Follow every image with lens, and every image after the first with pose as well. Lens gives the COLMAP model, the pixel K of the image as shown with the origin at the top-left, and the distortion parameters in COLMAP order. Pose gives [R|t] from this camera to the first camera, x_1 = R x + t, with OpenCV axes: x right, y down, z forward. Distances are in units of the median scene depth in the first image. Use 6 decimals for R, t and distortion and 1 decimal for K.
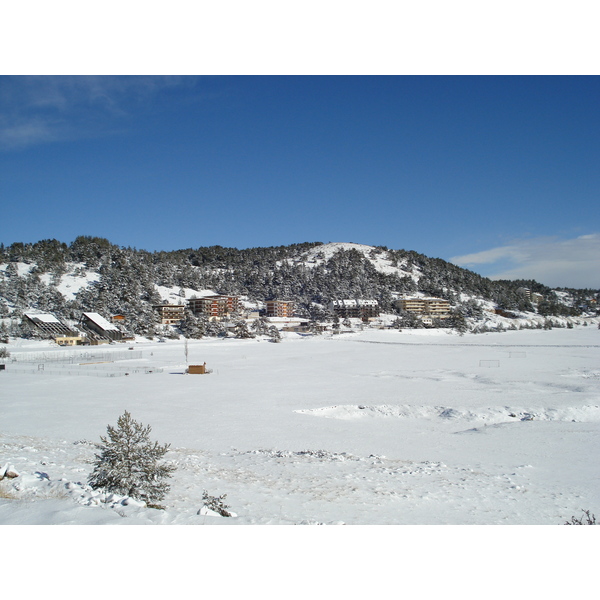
lens RADIAL K [[705.9, 0, 296.7], [0, 705.9, 298.1], [0, 0, 1]] dist [-0.068173, 0.000000]
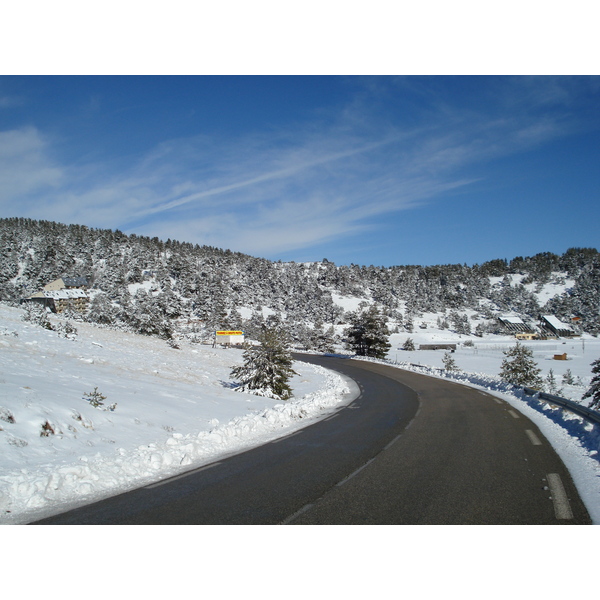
lens RADIAL K [[705.9, 0, 300.1], [0, 705.9, 300.8], [0, 0, 1]] dist [-0.068173, 0.000000]
pose [[0.730051, -0.006488, -0.683362, 0.335128], [0.017064, 0.999816, 0.008737, -0.033535], [0.683179, -0.018039, 0.730028, -0.370515]]
